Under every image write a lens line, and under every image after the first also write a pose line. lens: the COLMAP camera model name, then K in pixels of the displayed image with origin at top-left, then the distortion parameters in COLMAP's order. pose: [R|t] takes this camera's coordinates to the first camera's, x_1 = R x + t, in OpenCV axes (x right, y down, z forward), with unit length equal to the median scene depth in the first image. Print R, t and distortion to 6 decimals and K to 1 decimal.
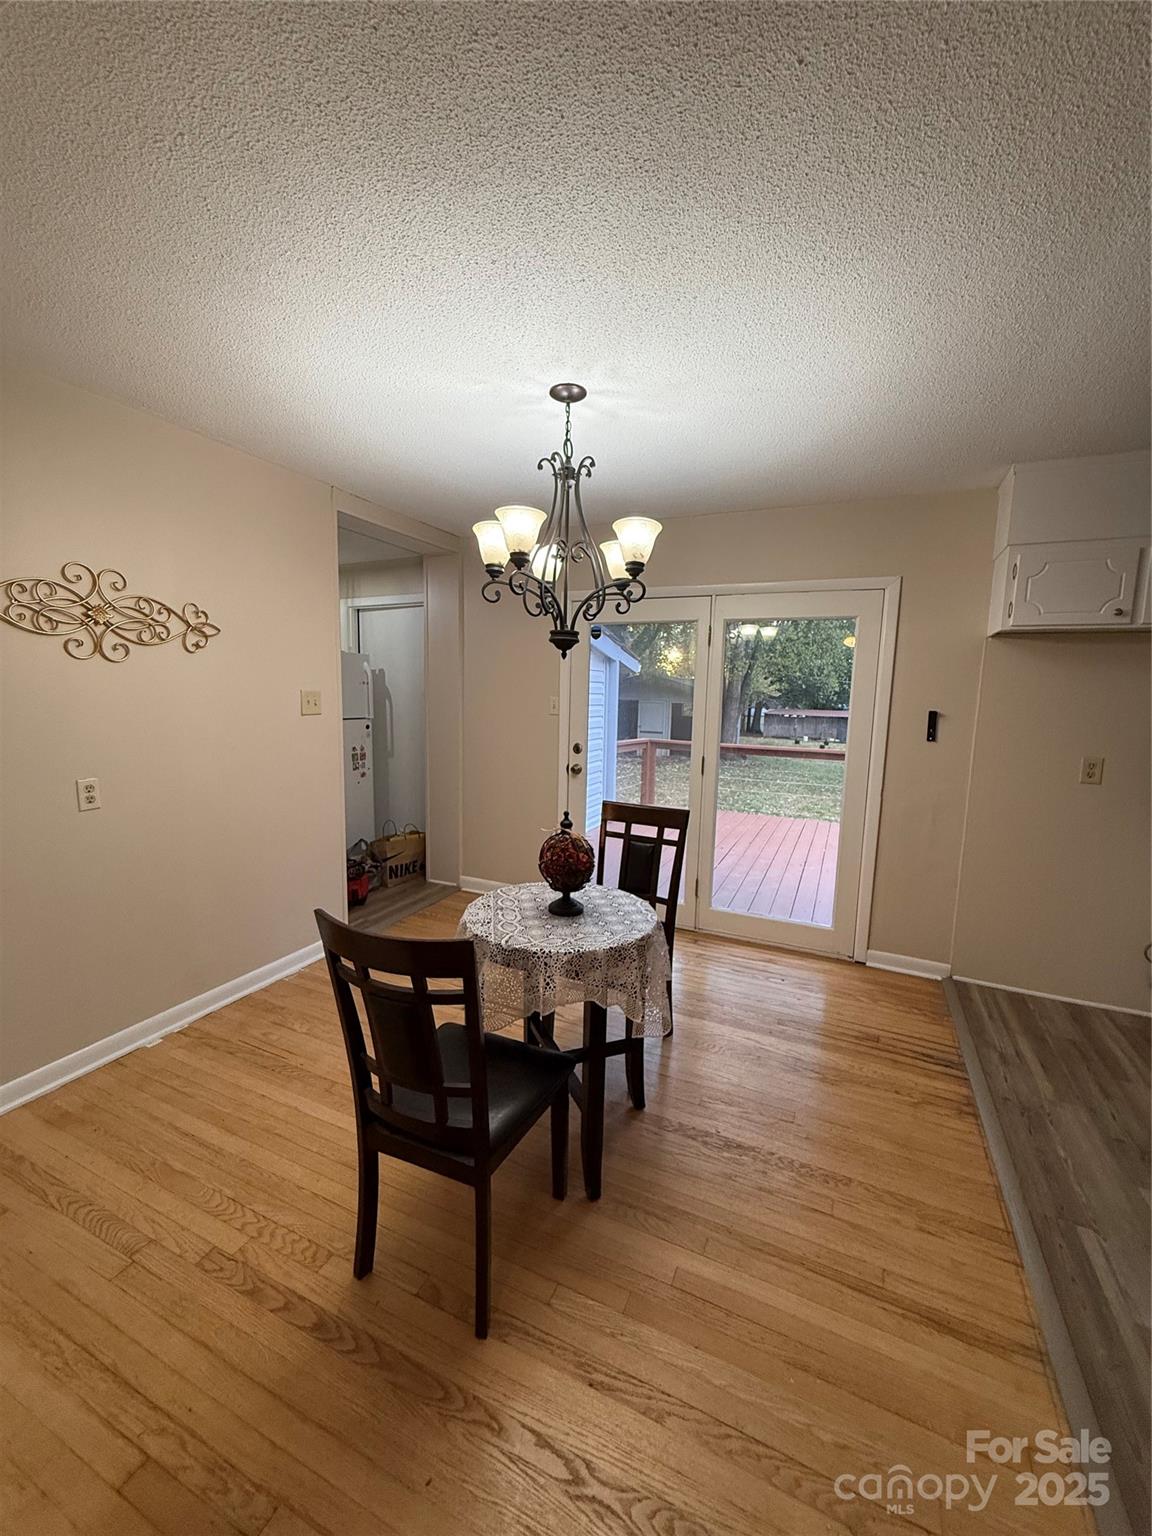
lens RADIAL K [[616.2, 0, 573.4], [0, 616.2, 770.1], [0, 0, 1]] dist [0.002153, 0.000416]
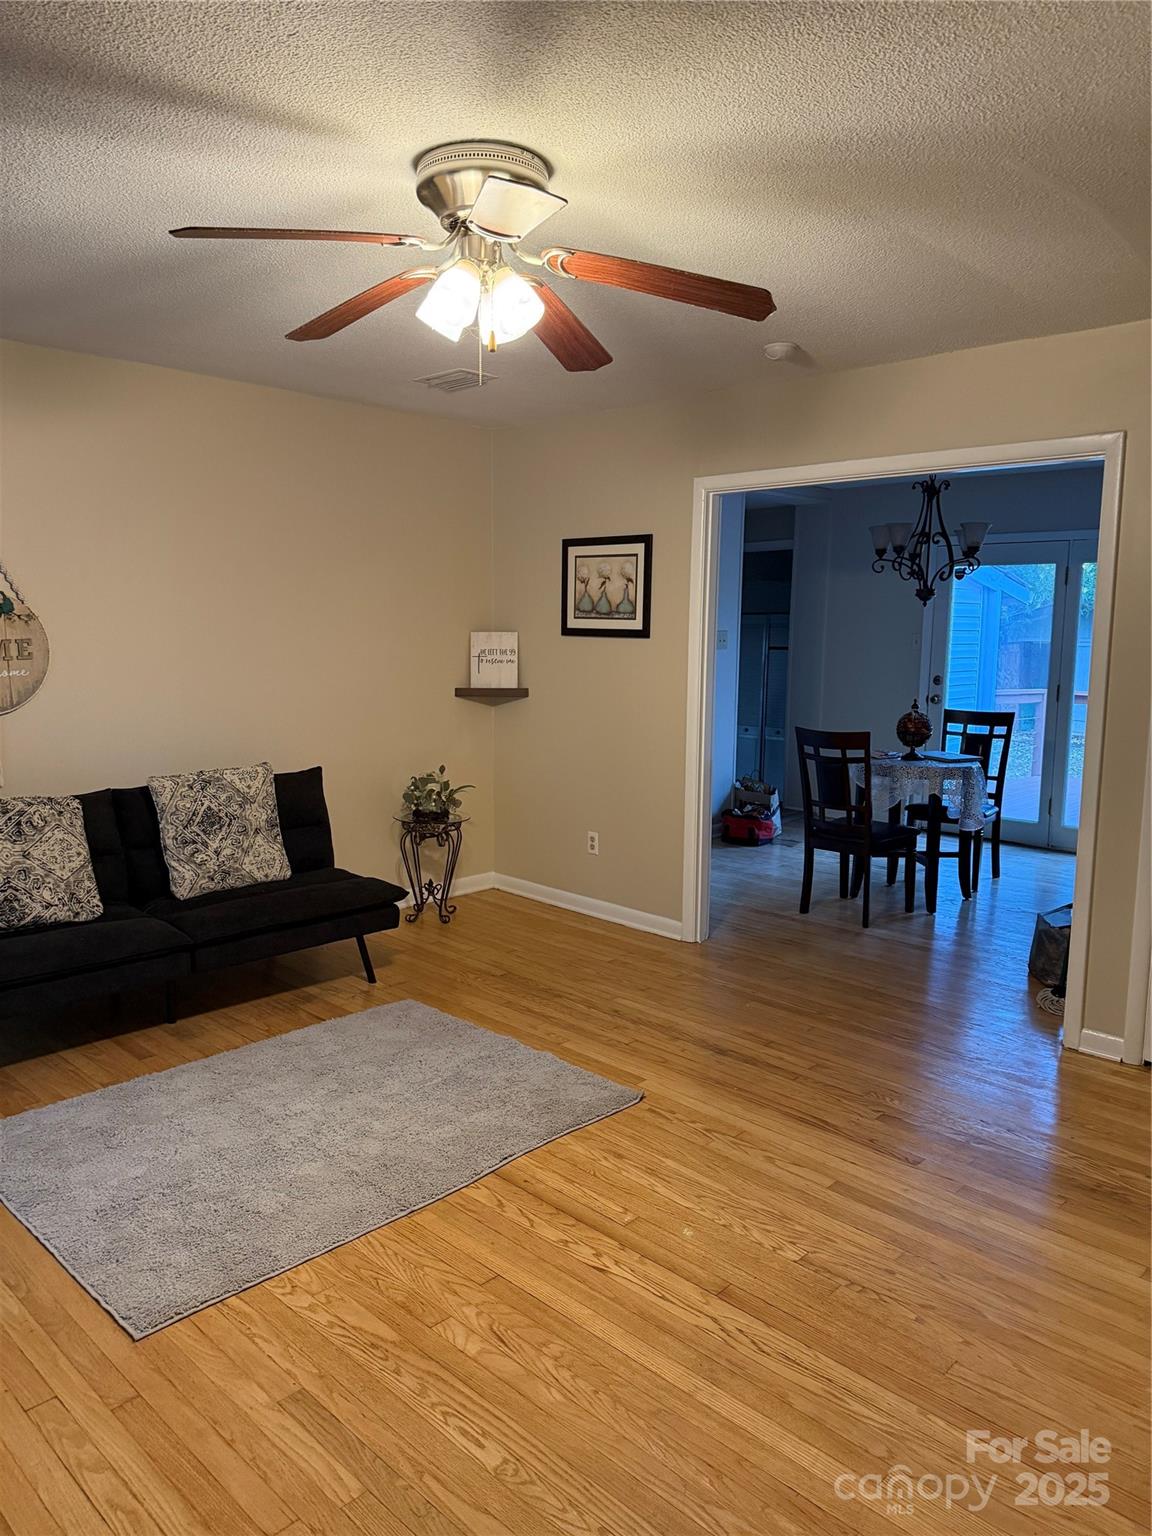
lens RADIAL K [[1070.8, 0, 572.1], [0, 1070.8, 768.5], [0, 0, 1]] dist [0.103537, -0.143846]
pose [[0.944036, 0.034646, -0.328019, 0.057401], [-0.035304, 0.999369, 0.003951, 0.250333], [0.327948, 0.007851, 0.944663, -1.916725]]
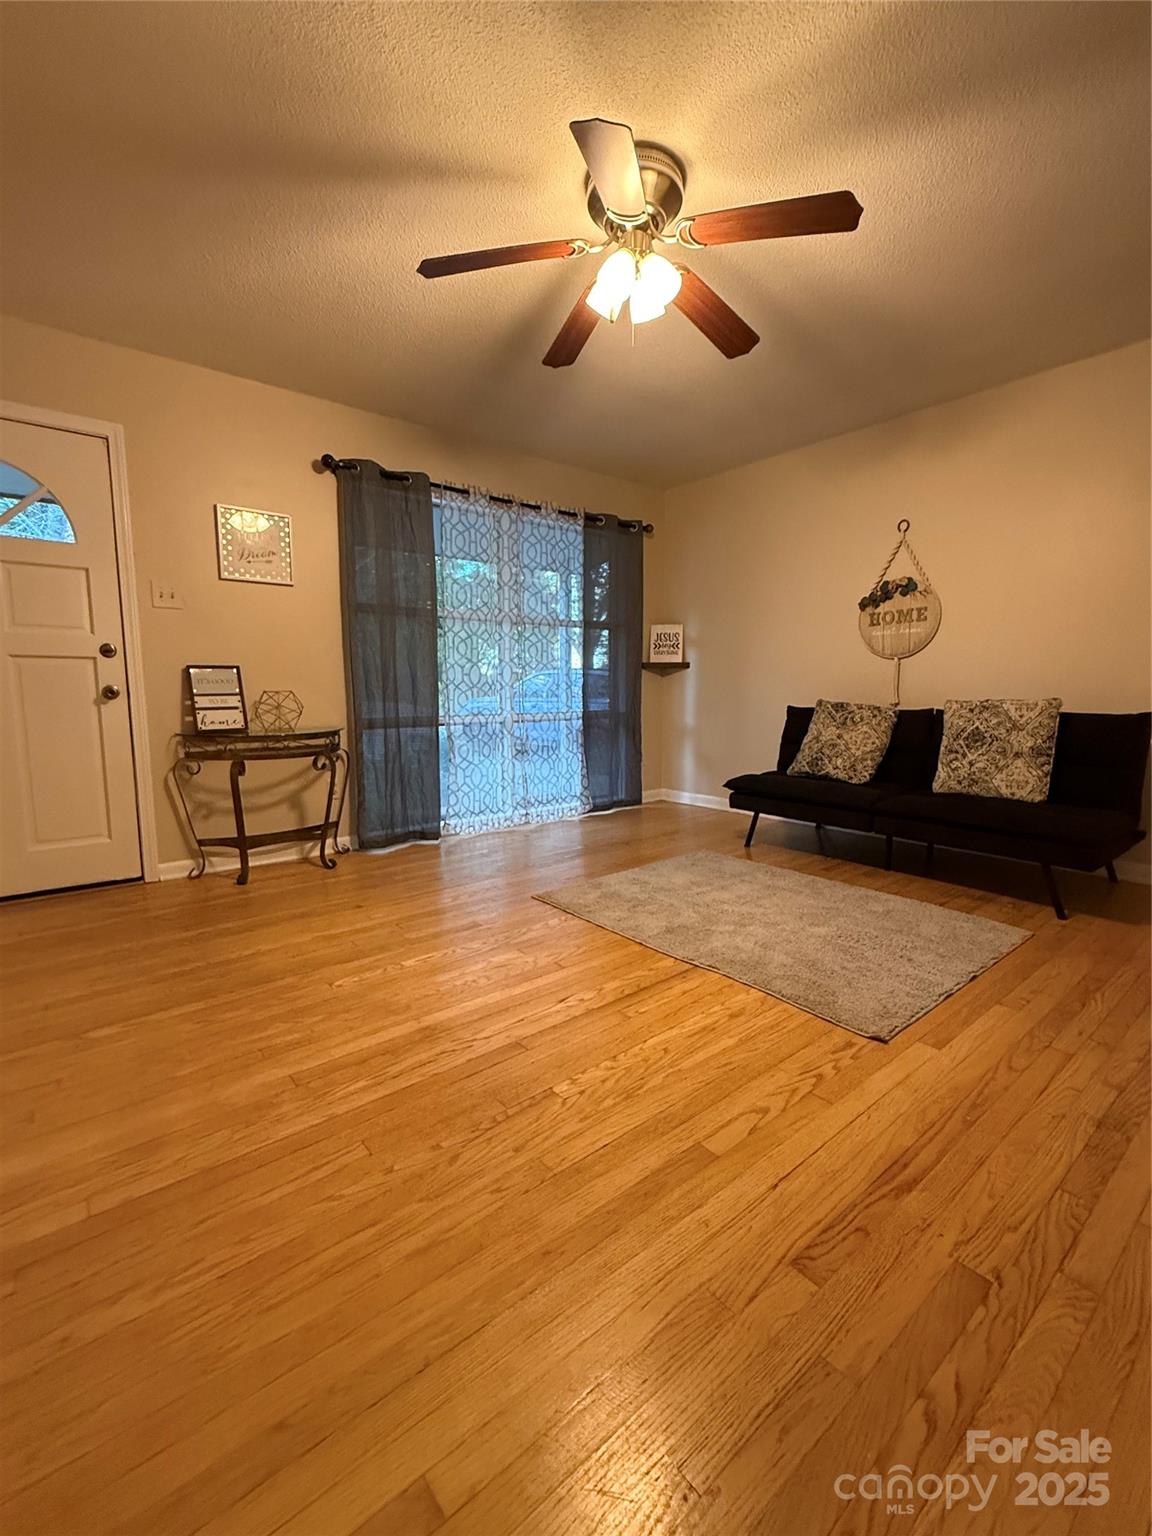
lens RADIAL K [[663.0, 0, 576.0], [0, 663.0, 768.0], [0, 0, 1]] dist [-0.000543, 0.000003]
pose [[-0.435512, 0.091249, -0.895546, 0.533873], [-0.124266, 0.979230, 0.160208, 0.314857], [0.891564, 0.181059, -0.415128, -0.434755]]
